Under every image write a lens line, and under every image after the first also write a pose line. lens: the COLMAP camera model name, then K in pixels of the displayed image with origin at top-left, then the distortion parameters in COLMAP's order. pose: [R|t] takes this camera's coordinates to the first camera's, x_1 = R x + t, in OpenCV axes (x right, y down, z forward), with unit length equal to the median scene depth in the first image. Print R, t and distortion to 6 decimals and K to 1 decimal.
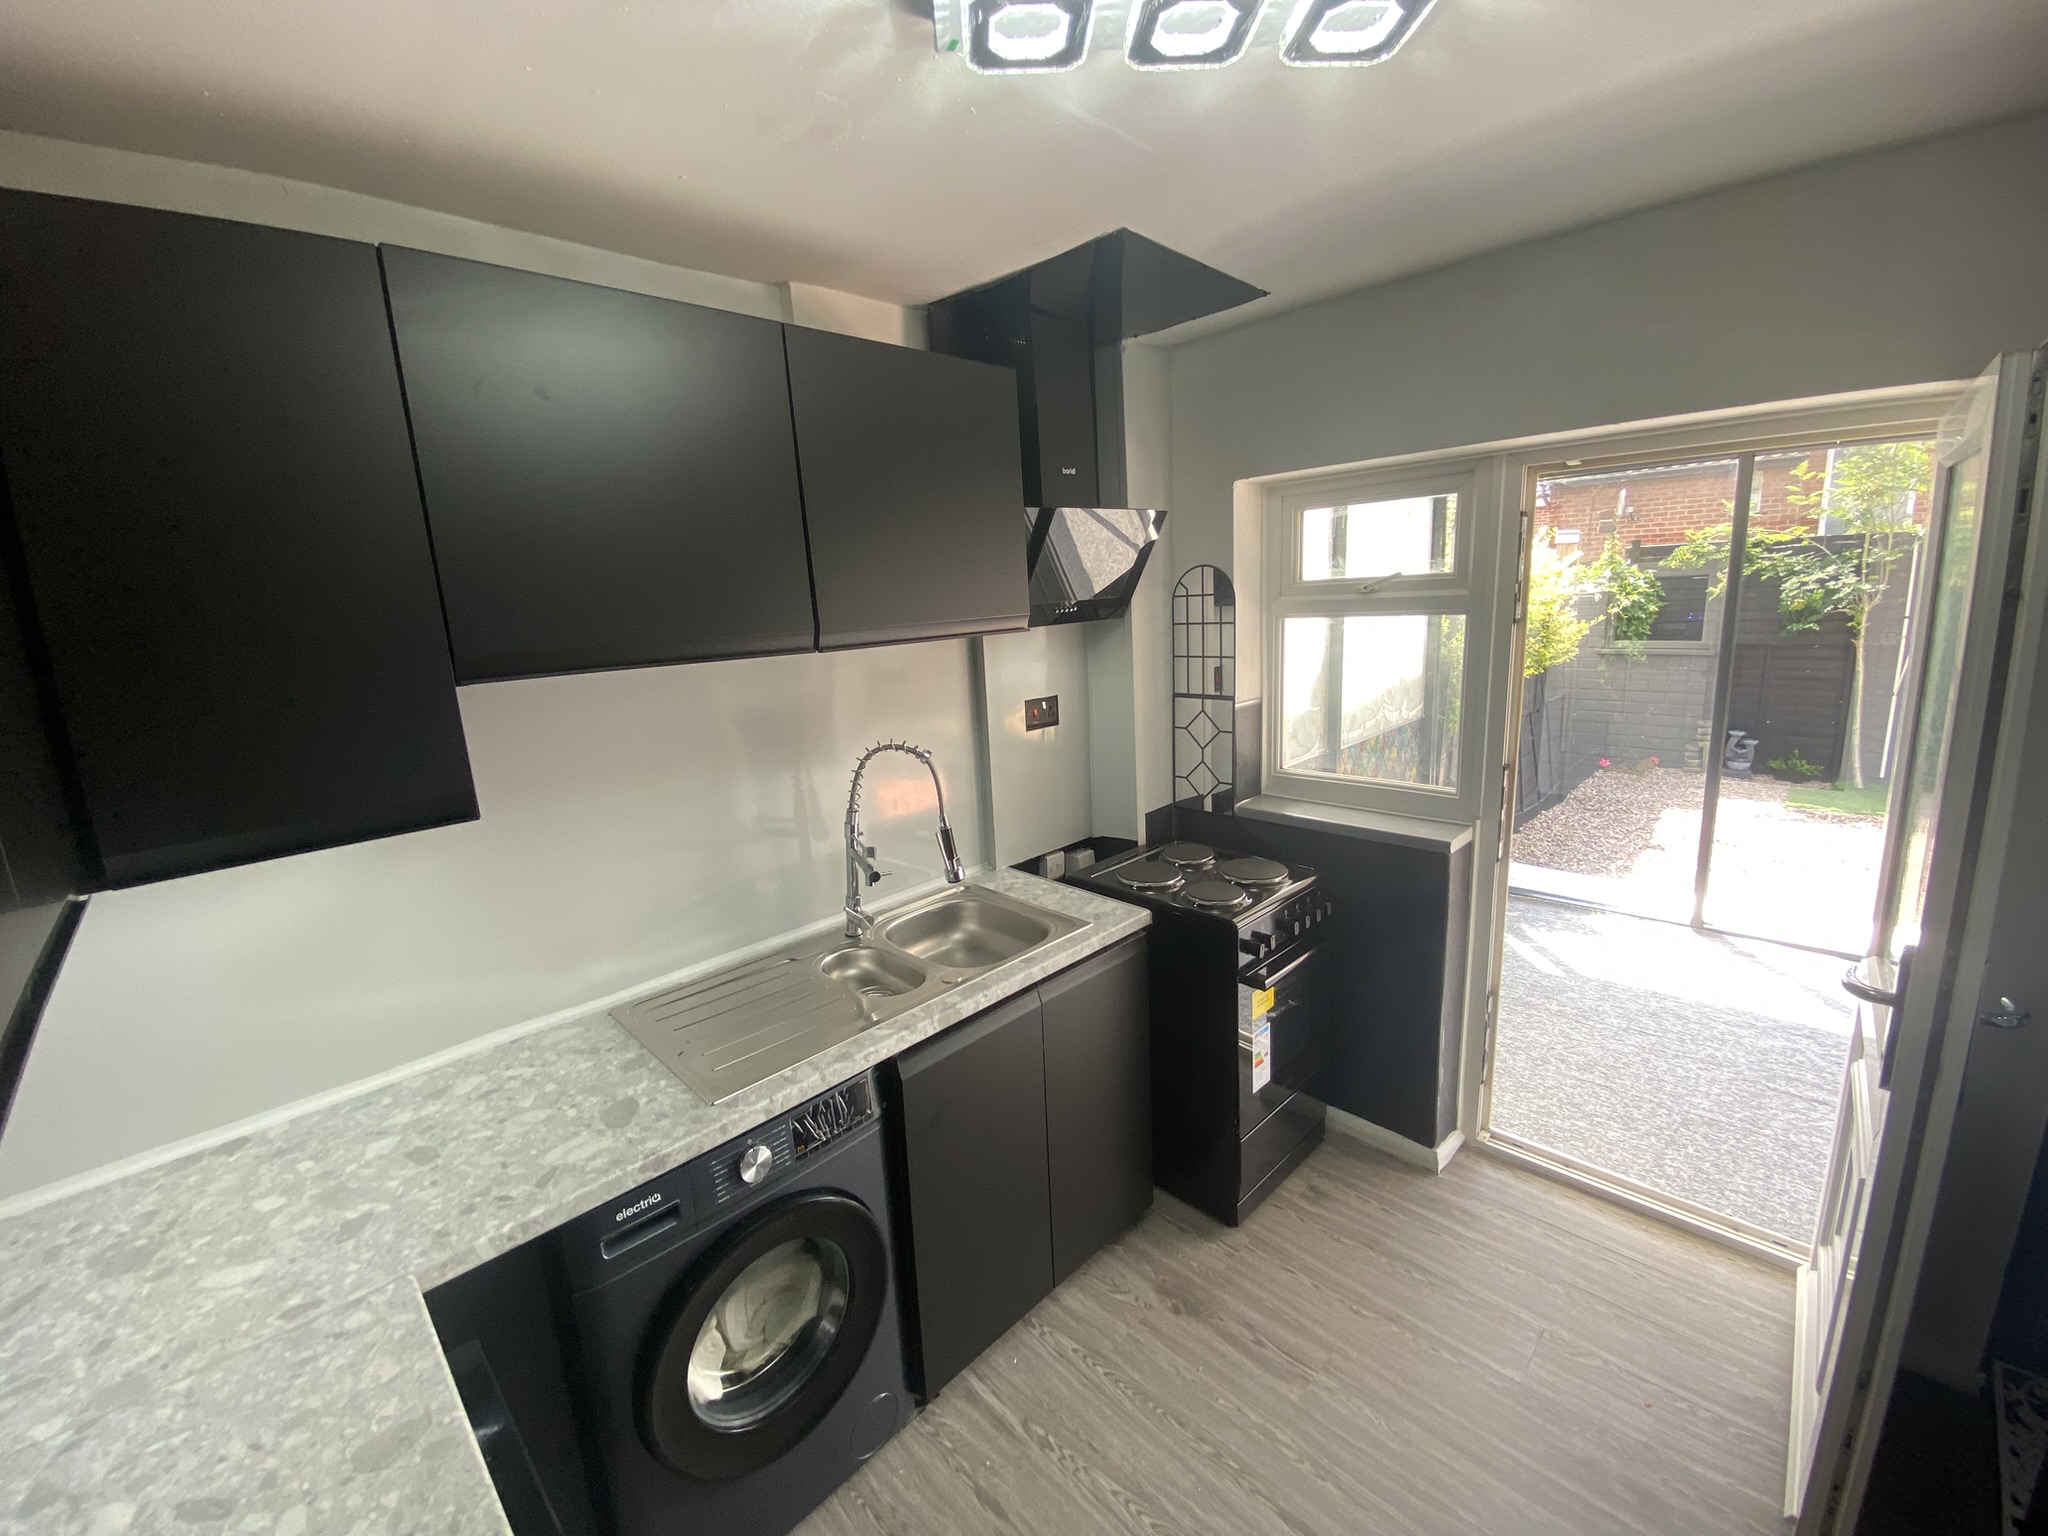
lens RADIAL K [[824.7, 0, 1024.0], [0, 824.7, 768.0], [0, 0, 1]] dist [0.013929, -0.021117]
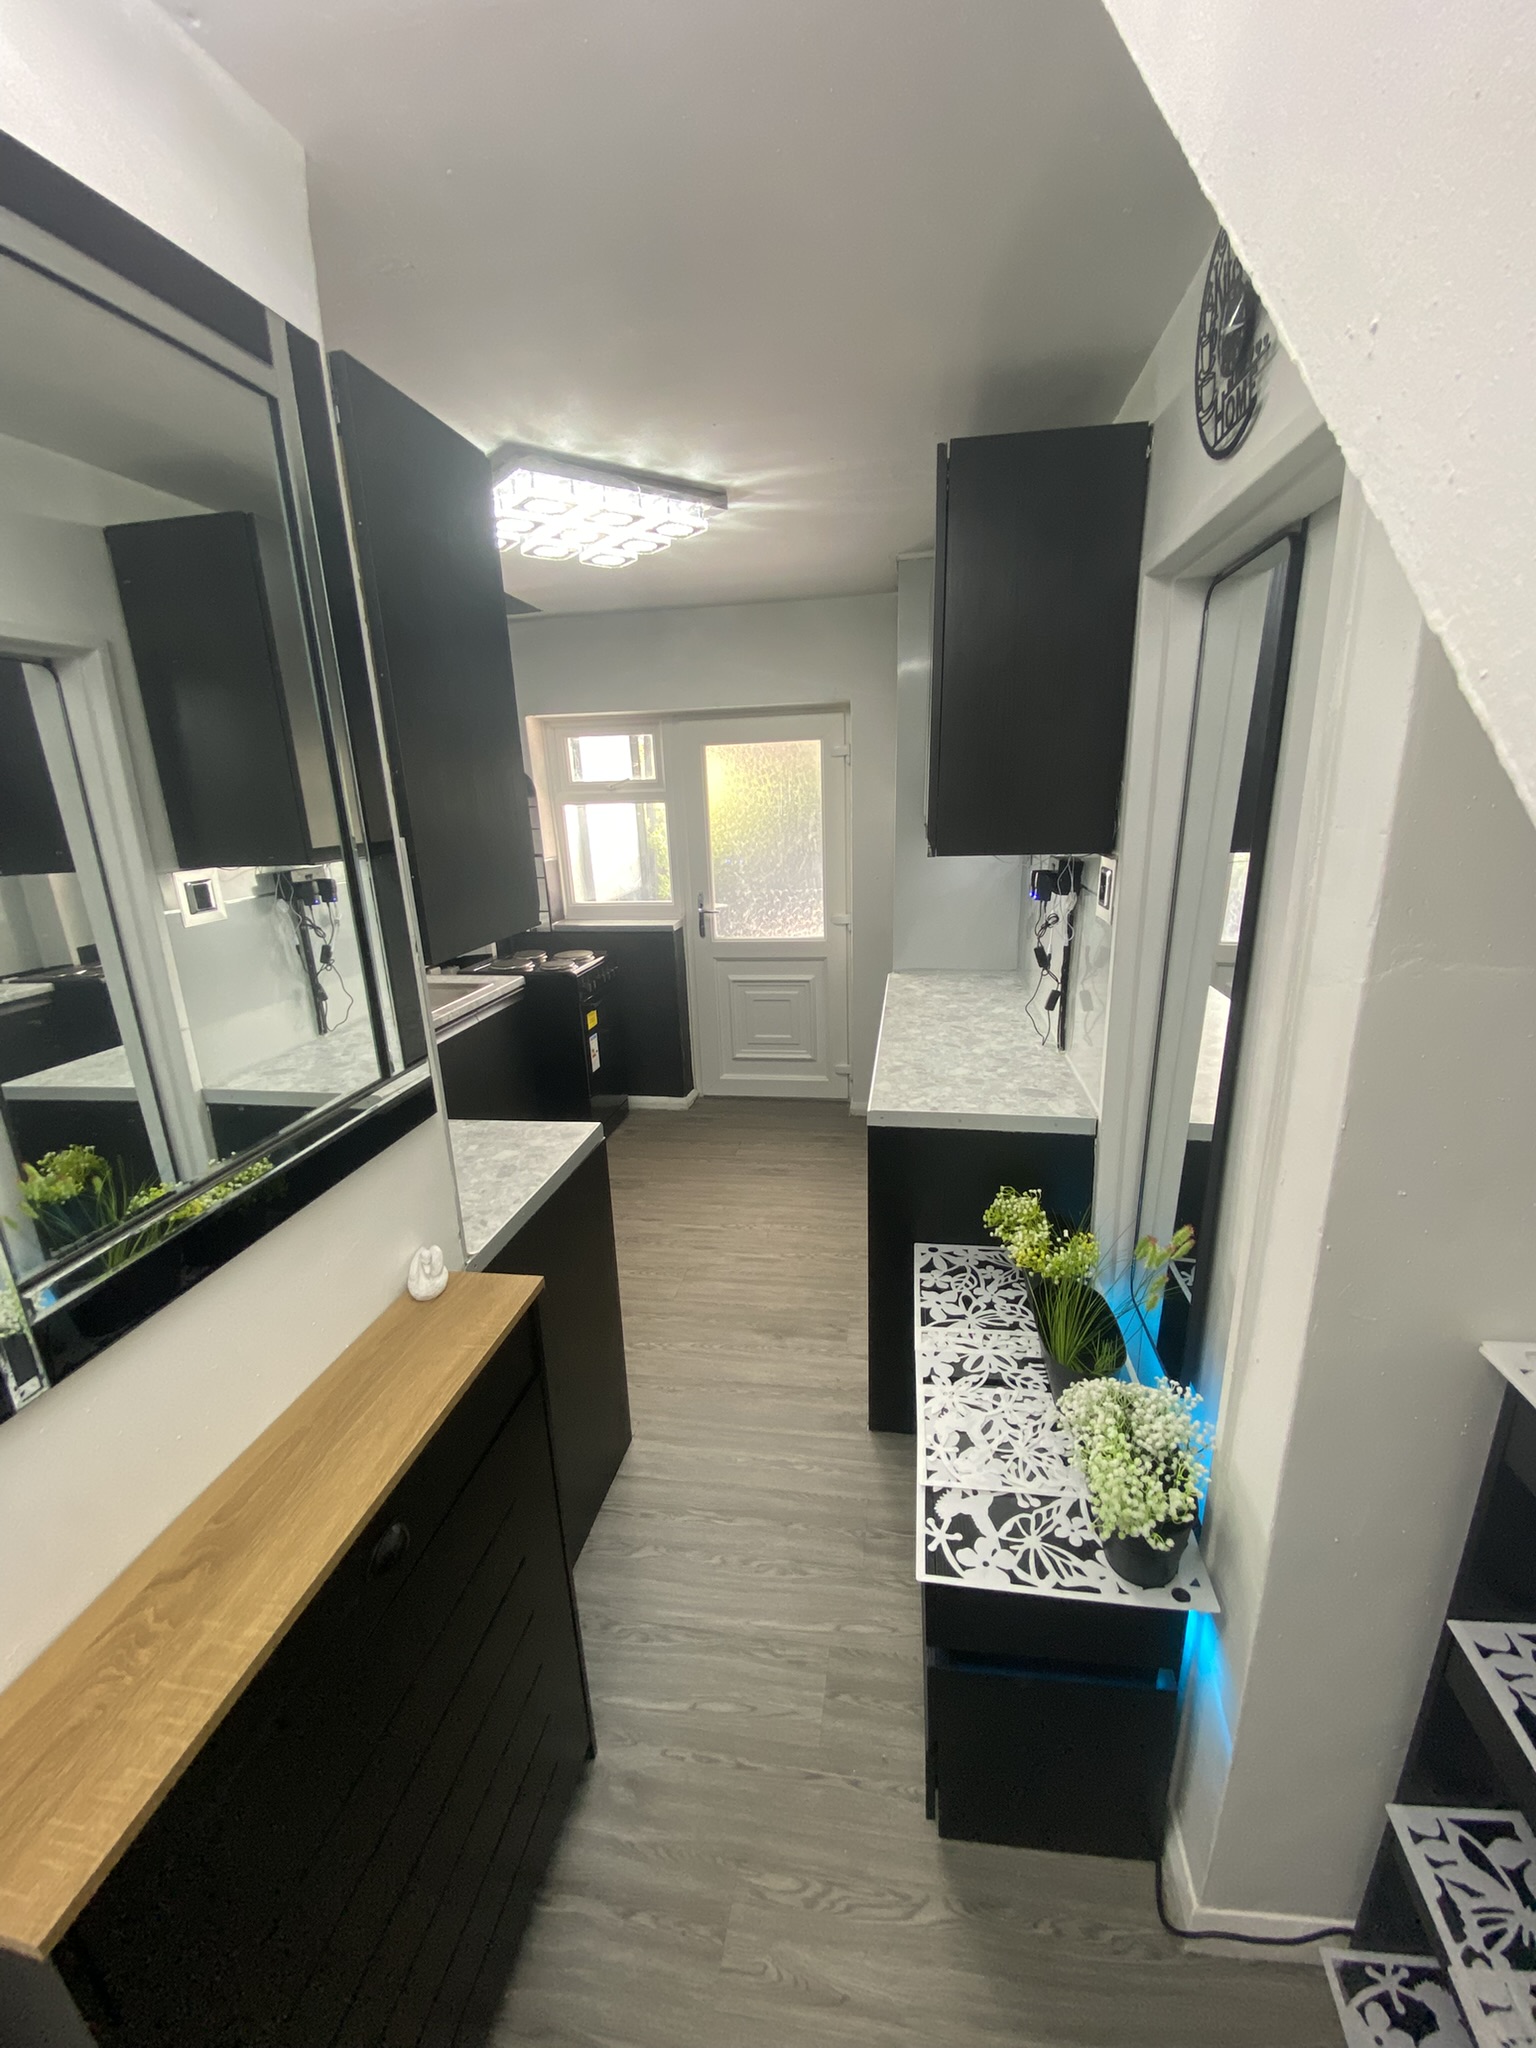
lens RADIAL K [[832.2, 0, 768.0], [0, 832.2, 1024.0], [0, 0, 1]] dist [0.012823, -0.017162]
pose [[0.811891, -0.138410, 0.567165, -0.582145], [0.117053, 0.990356, 0.074123, 0.279156], [-0.571954, 0.006209, 0.820262, -0.973519]]
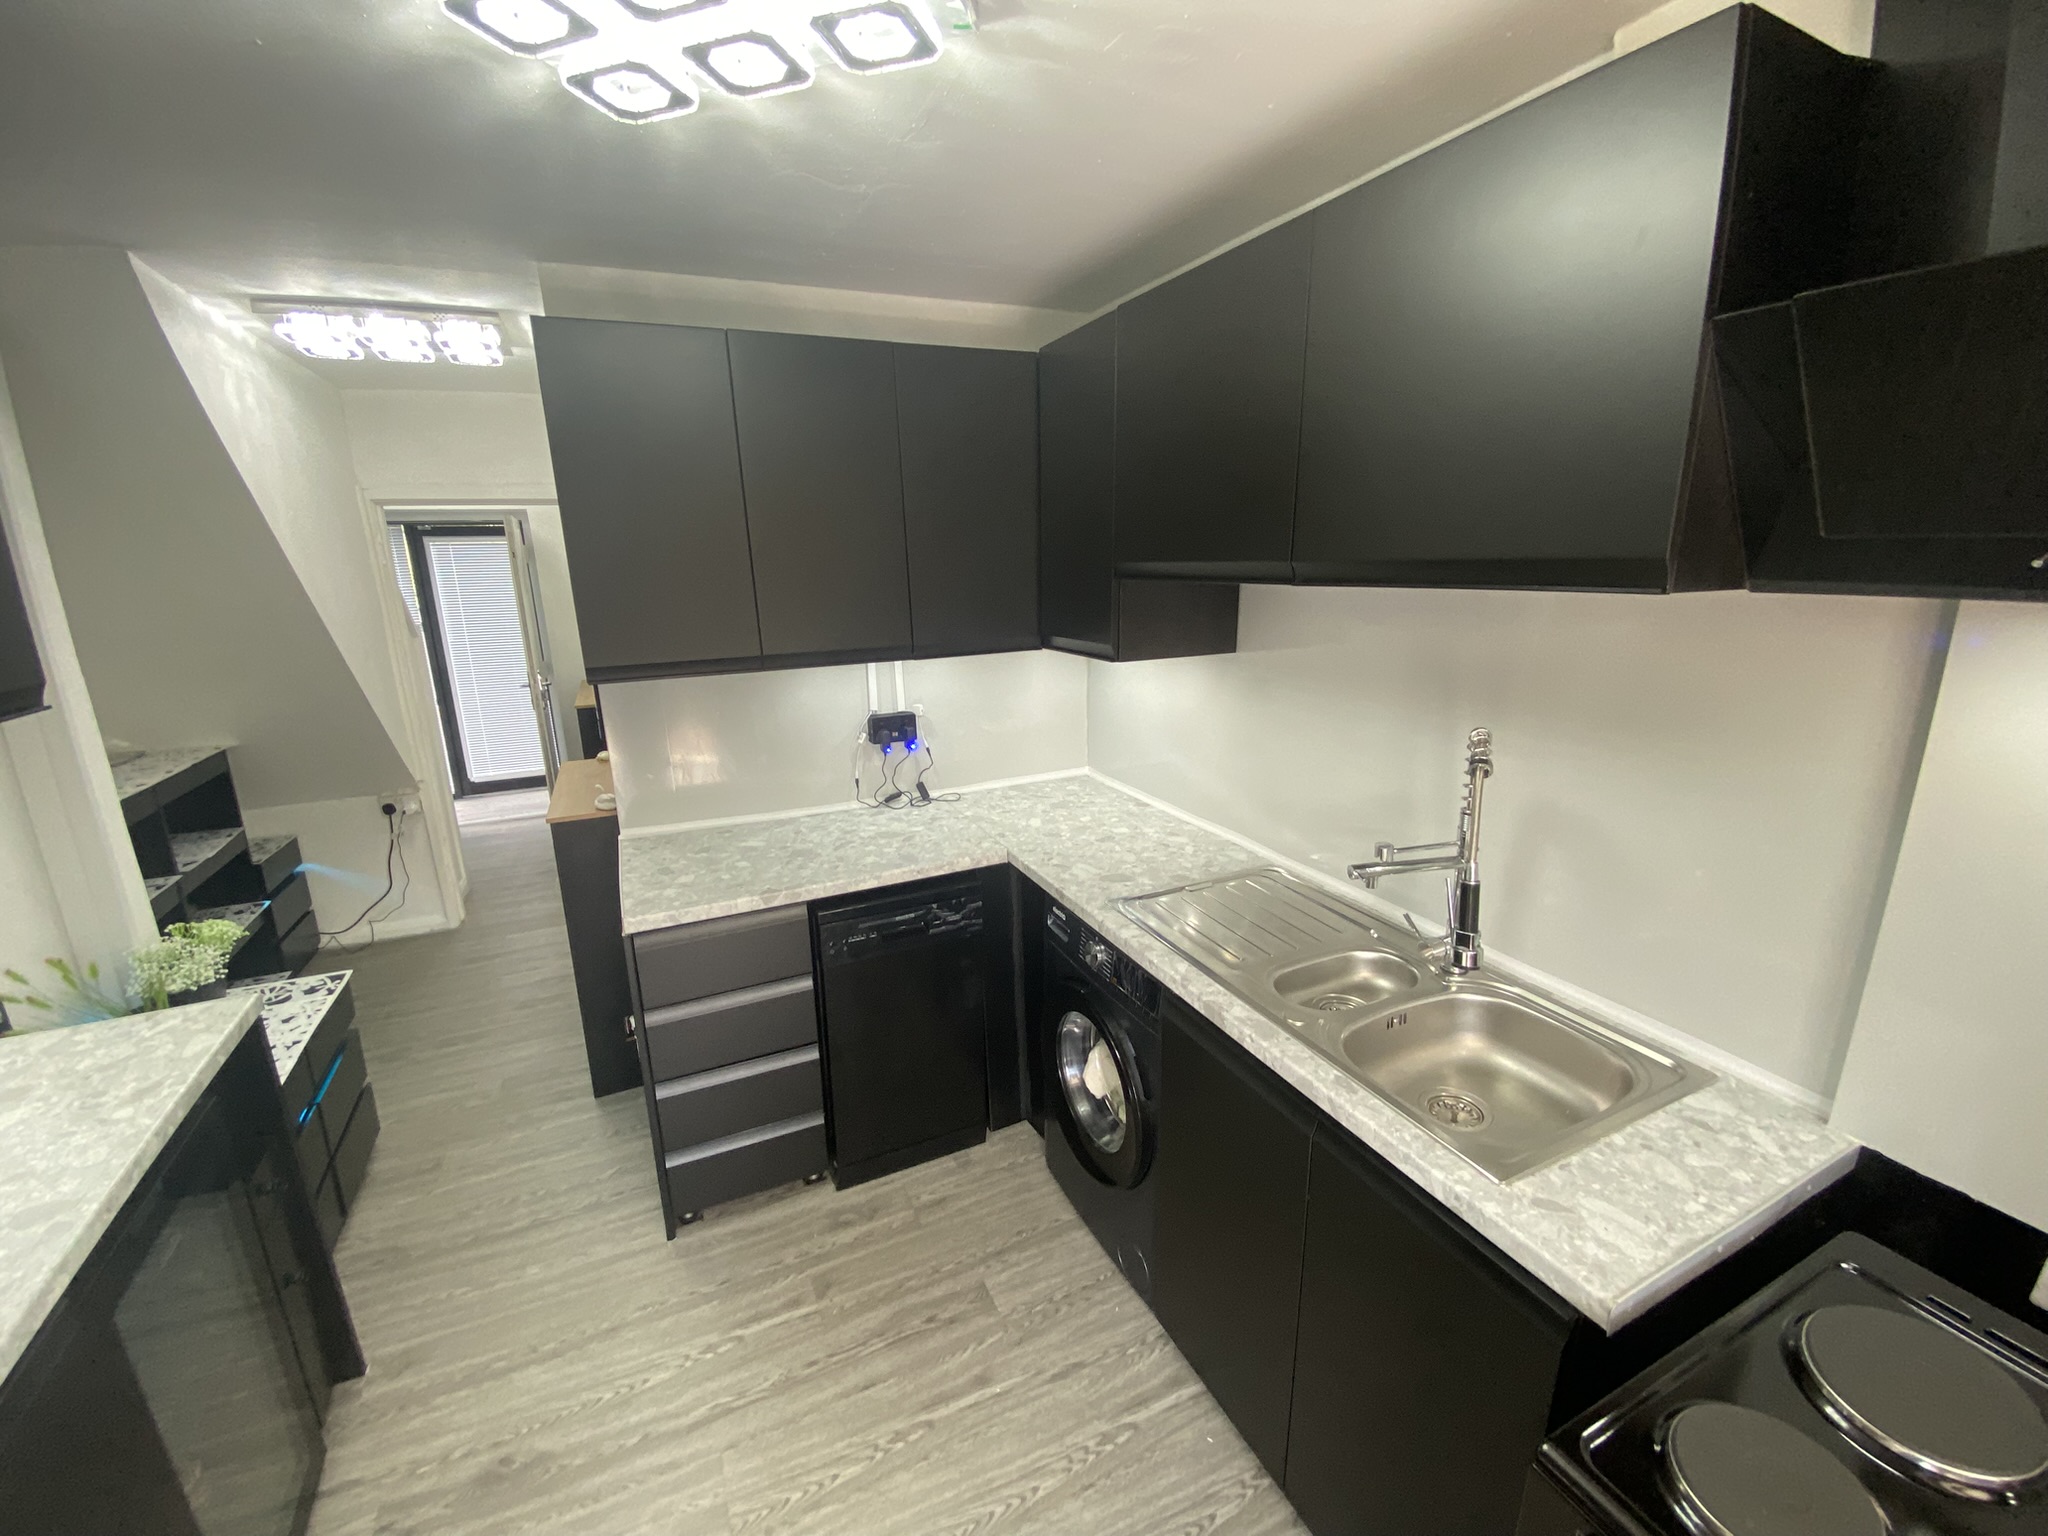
lens RADIAL K [[832.2, 0, 1018.0], [0, 832.2, 761.5], [0, 0, 1]] dist [0.012823, -0.017162]
pose [[-0.334095, 0.289354, -0.897026, 0.757754], [-0.159664, 0.920583, 0.356419, -0.251259], [0.928918, 0.262300, -0.261363, 1.031667]]
